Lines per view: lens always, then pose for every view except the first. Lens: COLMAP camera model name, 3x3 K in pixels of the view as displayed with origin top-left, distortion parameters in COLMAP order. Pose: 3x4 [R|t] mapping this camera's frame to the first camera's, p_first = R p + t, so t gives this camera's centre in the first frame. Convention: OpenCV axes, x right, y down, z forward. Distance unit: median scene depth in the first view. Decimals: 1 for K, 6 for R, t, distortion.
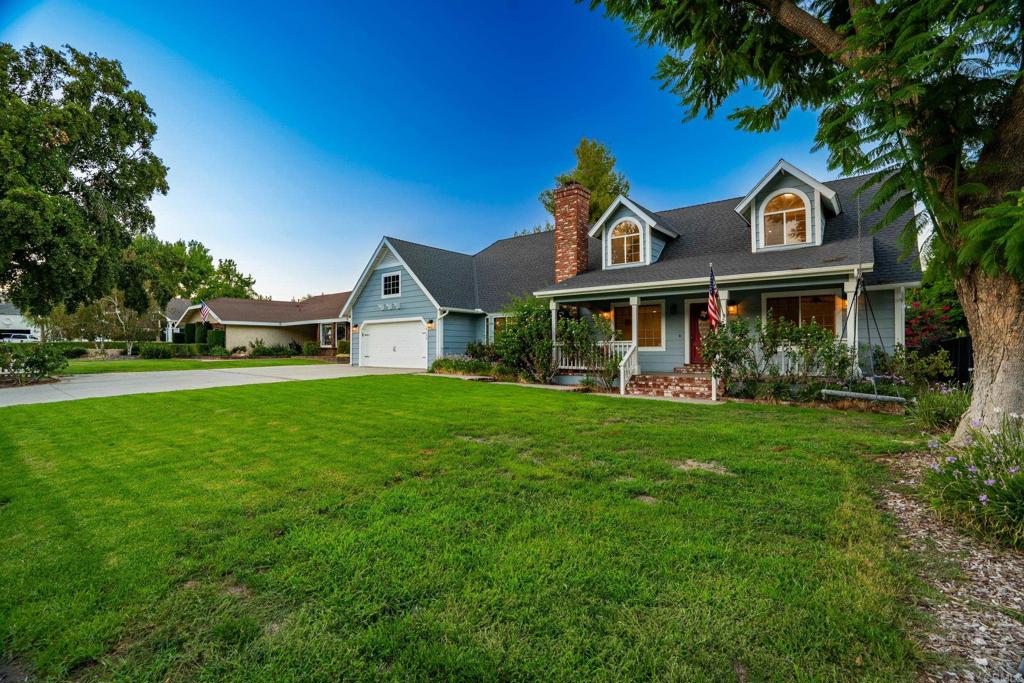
lens RADIAL K [[472.0, 0, 512.0], [0, 472.0, 341.5], [0, 0, 1]] dist [-0.049835, 0.000232]
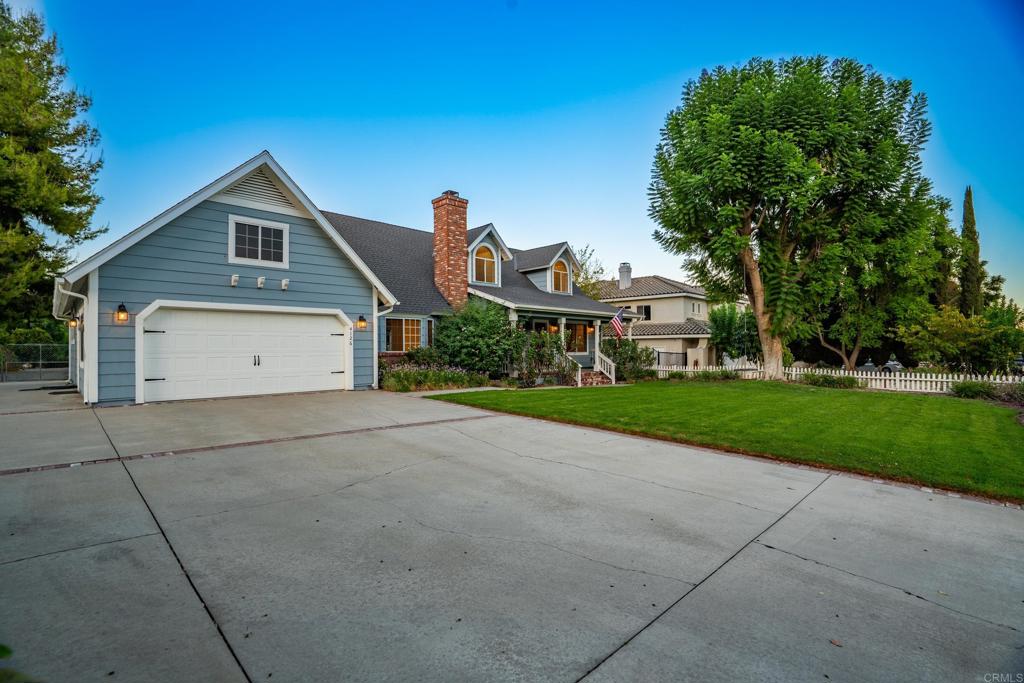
lens RADIAL K [[472.0, 0, 512.0], [0, 472.0, 341.5], [0, 0, 1]] dist [-0.049835, 0.000232]
pose [[0.114627, 0.008746, 0.993370, -0.773142], [-0.017097, 0.999831, -0.006830, -0.007946], [-0.993261, -0.016200, 0.114757, 0.664853]]
